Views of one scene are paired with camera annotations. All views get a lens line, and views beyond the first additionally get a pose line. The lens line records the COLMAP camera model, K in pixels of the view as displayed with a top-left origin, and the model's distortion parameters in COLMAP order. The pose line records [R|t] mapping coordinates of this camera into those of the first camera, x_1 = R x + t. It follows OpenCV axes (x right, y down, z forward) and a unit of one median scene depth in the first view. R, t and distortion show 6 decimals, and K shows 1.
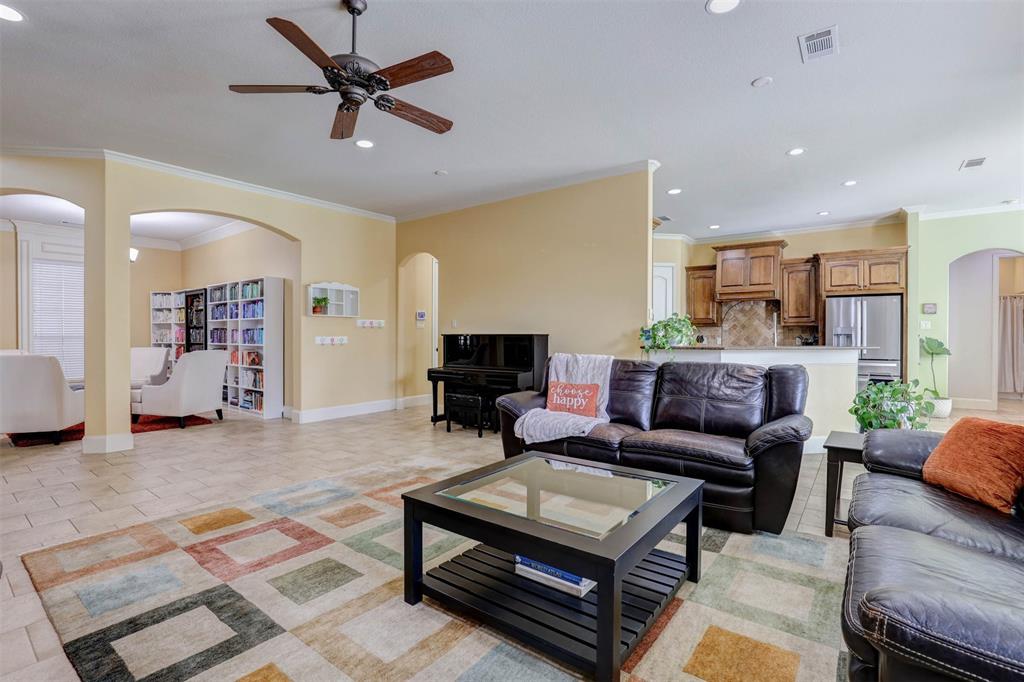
lens RADIAL K [[469.7, 0, 512.1], [0, 469.7, 336.3], [0, 0, 1]] dist [-0.033510, 0.004724]
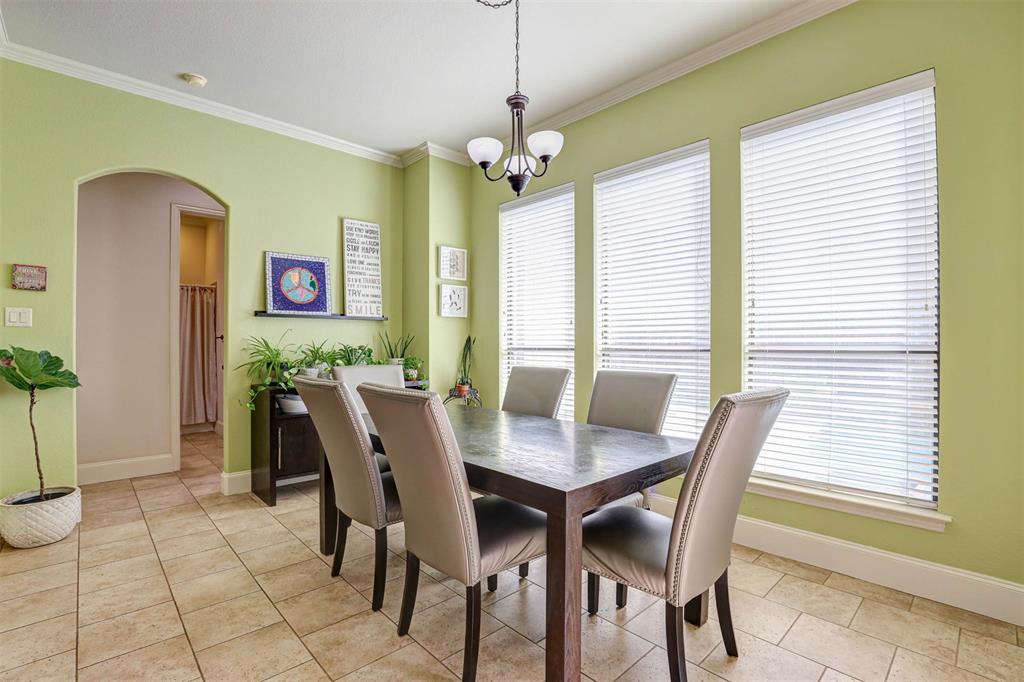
lens RADIAL K [[469.7, 0, 512.5], [0, 469.7, 342.5], [0, 0, 1]] dist [-0.033510, 0.004724]
pose [[0.158562, -0.001557, 0.987348, 0.569498], [0.007052, 0.999975, 0.000444, 0.001409], [-0.987324, 0.006892, 0.158569, 0.498171]]
